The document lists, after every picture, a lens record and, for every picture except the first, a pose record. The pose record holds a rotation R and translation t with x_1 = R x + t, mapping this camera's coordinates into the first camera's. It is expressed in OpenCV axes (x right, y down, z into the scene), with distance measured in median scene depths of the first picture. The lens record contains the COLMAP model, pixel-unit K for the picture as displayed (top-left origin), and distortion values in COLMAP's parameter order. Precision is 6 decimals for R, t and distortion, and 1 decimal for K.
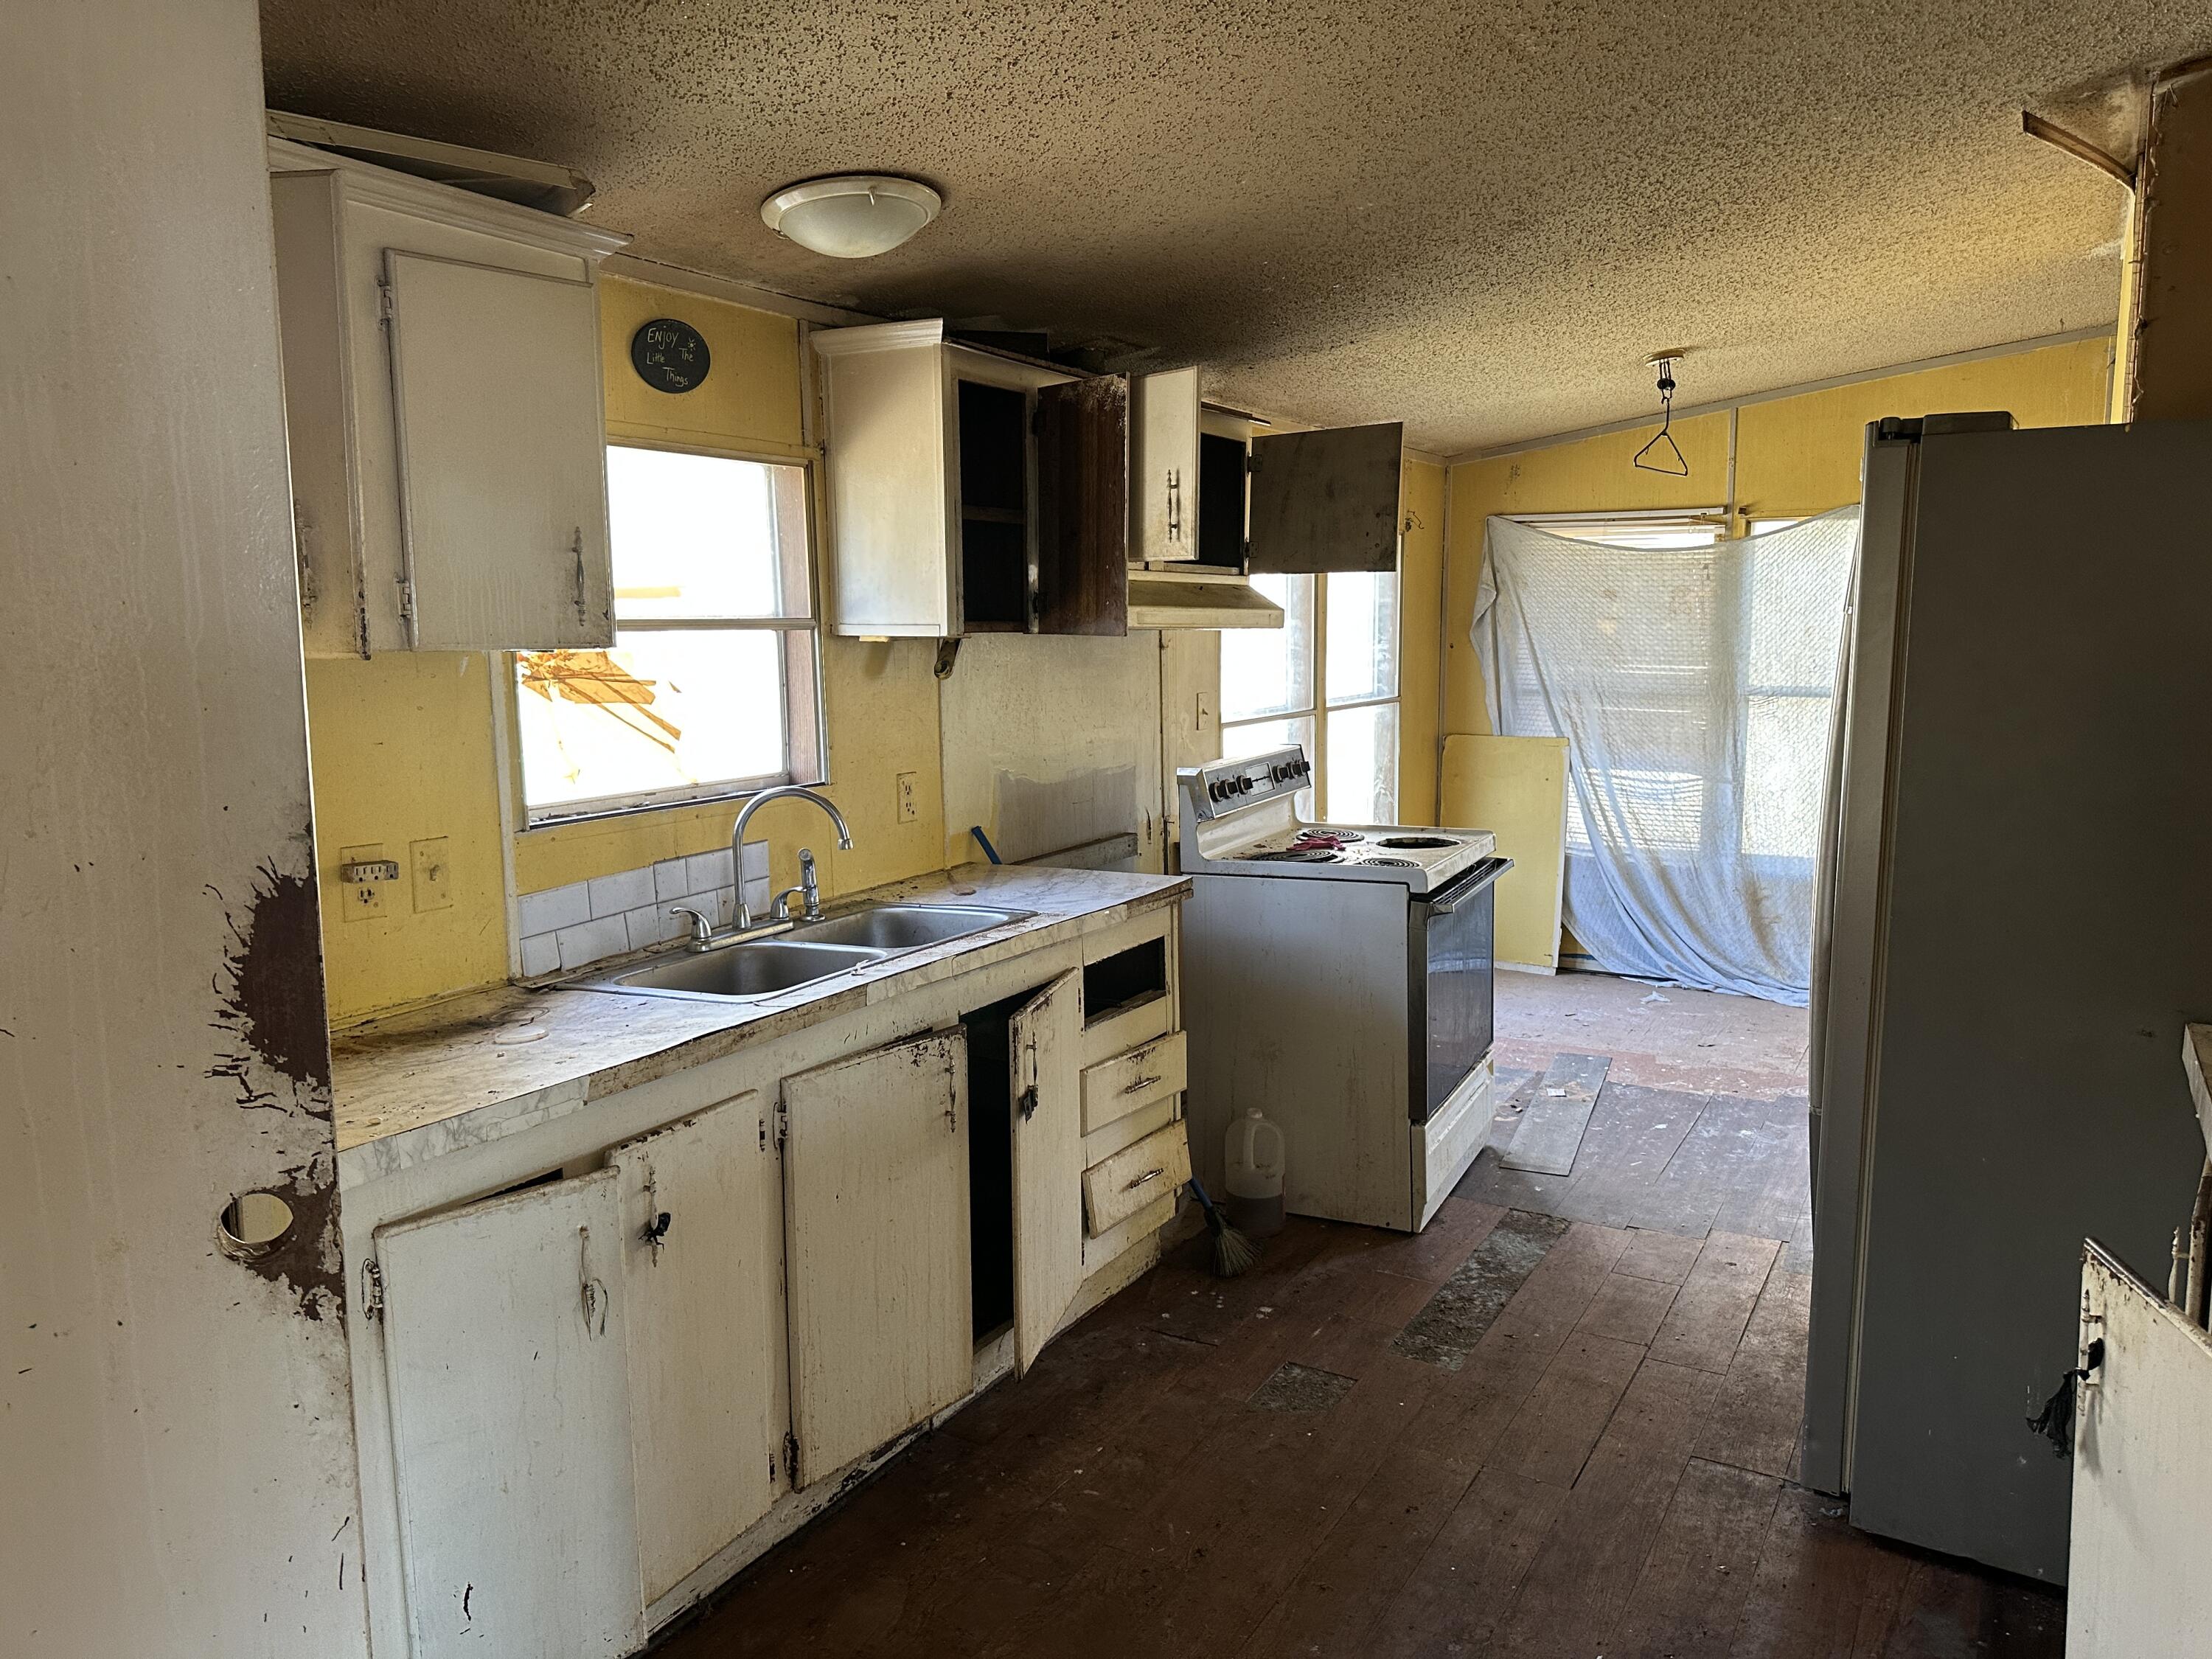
lens RADIAL K [[1553.4, 0, 1106.0], [0, 1553.4, 829.5], [0, 0, 1]] dist [0.002572, 0.001409]
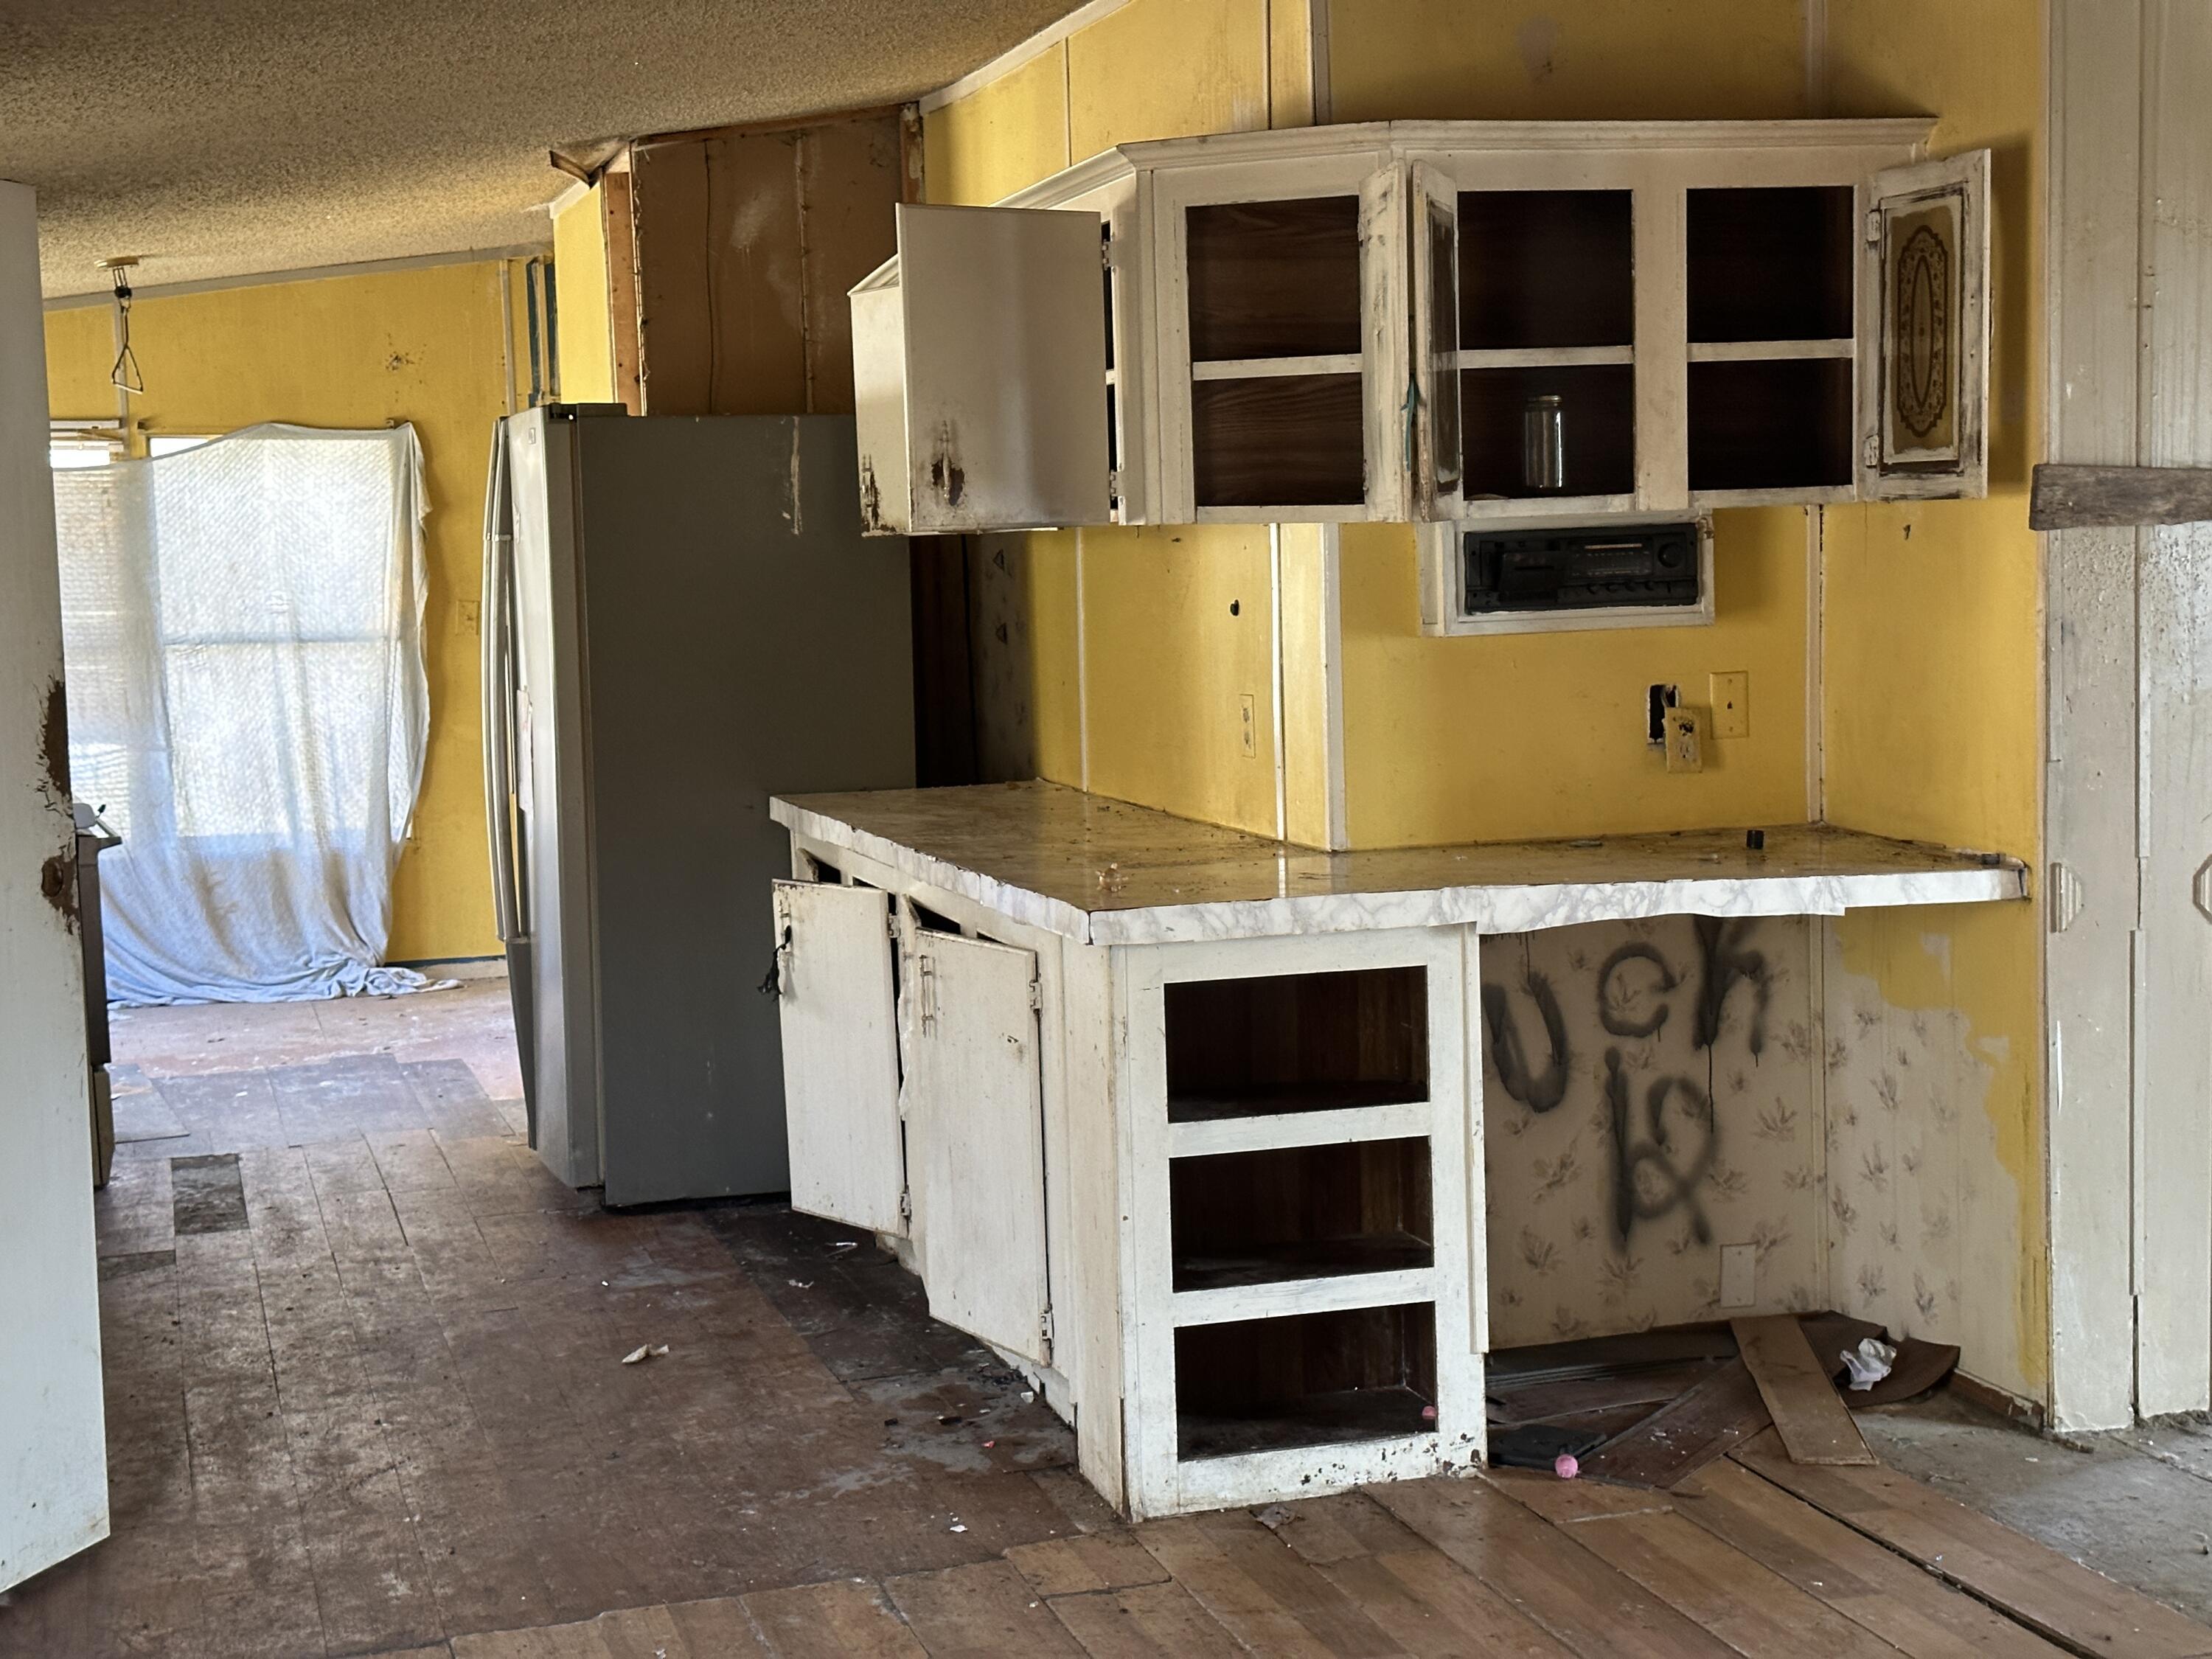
lens RADIAL K [[3088.2, 0, 1117.6], [0, 3088.2, 837.4], [0, 0, 1]] dist [0.088445, -0.067790]
pose [[0.660695, -0.079263, 0.746458, -0.507954], [0.116913, 0.993140, 0.001976, 0.072689], [-0.741495, 0.085965, 0.665429, -0.482092]]
